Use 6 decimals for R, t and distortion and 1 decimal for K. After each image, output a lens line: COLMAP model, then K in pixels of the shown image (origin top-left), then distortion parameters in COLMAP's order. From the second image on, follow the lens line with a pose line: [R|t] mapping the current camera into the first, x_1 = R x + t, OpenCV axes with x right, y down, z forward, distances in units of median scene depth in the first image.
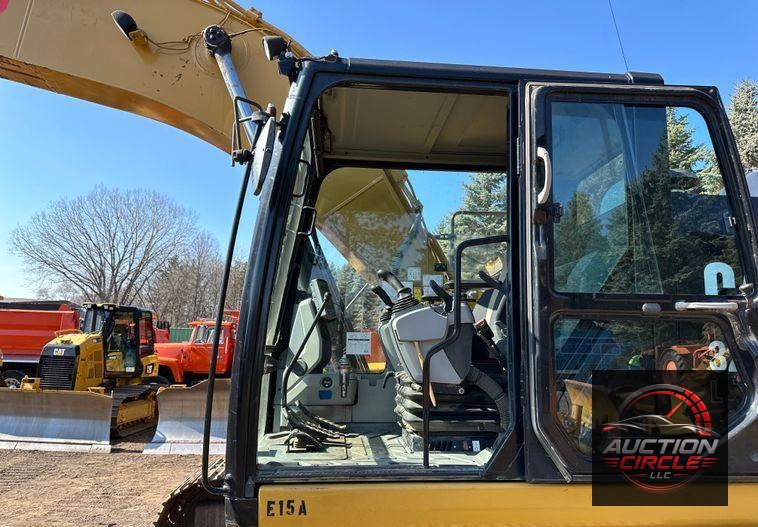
lens RADIAL K [[556.1, 0, 391.4], [0, 556.1, 282.1], [0, 0, 1]] dist [-0.001266, -0.005248]
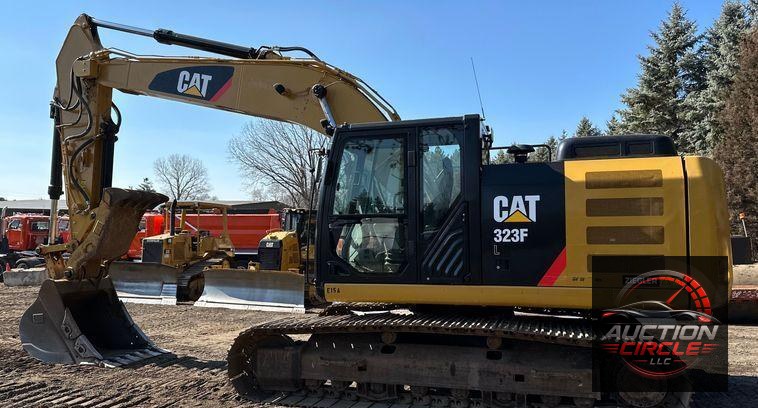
lens RADIAL K [[660.5, 0, 400.9], [0, 660.5, 203.8], [0, 0, 1]] dist [0.002603, -0.001103]
pose [[0.939229, -0.042566, -0.340641, 0.319451], [0.064208, 0.996554, 0.052511, -0.049557], [0.337232, -0.071191, 0.938726, -0.499979]]
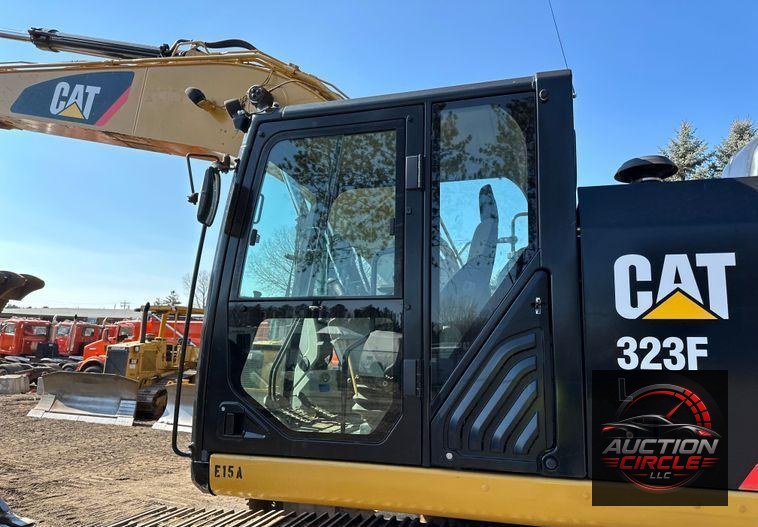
lens RADIAL K [[556.1, 0, 391.4], [0, 556.1, 282.1], [0, 0, 1]] dist [-0.001266, -0.005248]
pose [[0.929293, -0.049446, -0.366017, 0.152584], [0.044963, 0.998773, -0.020768, 0.003864], [0.366595, 0.002843, 0.930376, -0.011160]]
